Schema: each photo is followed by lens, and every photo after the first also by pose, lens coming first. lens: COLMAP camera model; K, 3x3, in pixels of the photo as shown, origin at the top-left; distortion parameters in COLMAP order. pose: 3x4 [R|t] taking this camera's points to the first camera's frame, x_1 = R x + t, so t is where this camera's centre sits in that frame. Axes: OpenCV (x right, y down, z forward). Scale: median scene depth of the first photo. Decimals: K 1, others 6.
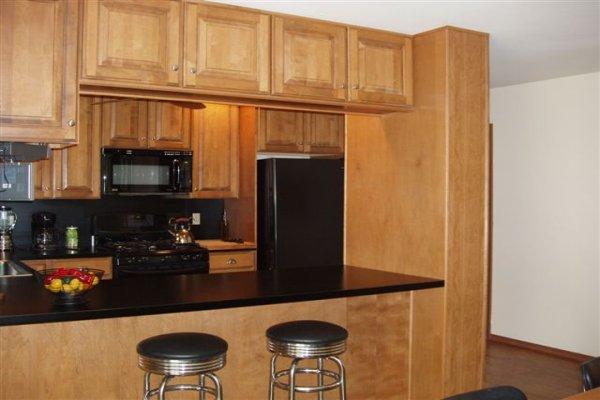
lens RADIAL K [[664.6, 0, 300.8], [0, 664.6, 219.8], [0, 0, 1]] dist [-0.133200, -0.009546]
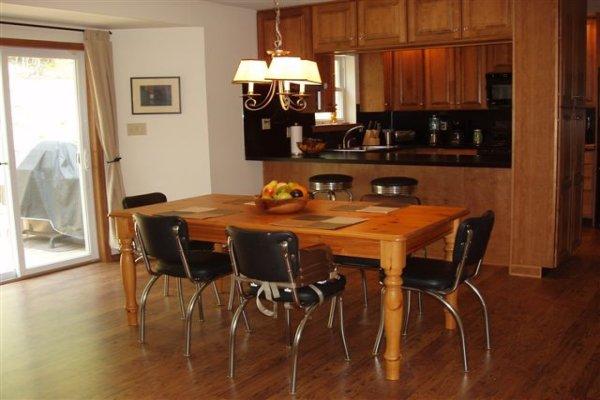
lens RADIAL K [[664.6, 0, 300.8], [0, 664.6, 219.8], [0, 0, 1]] dist [-0.133200, -0.009546]
pose [[0.421257, 0.124233, -0.898392, 0.813386], [-0.010312, 0.991166, 0.132227, 0.021702], [0.906883, -0.046438, 0.418816, 0.021274]]
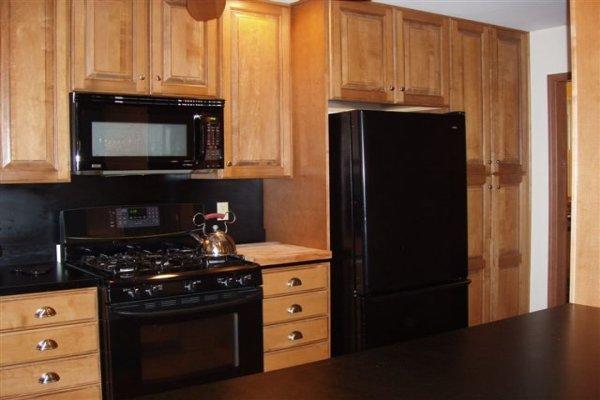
lens RADIAL K [[664.6, 0, 300.8], [0, 664.6, 219.8], [0, 0, 1]] dist [-0.133200, -0.009546]
pose [[0.997786, -0.020706, 0.063203, -0.137441], [0.018861, 0.999382, 0.029652, -0.011903], [-0.063778, -0.028394, 0.997560, 0.405799]]
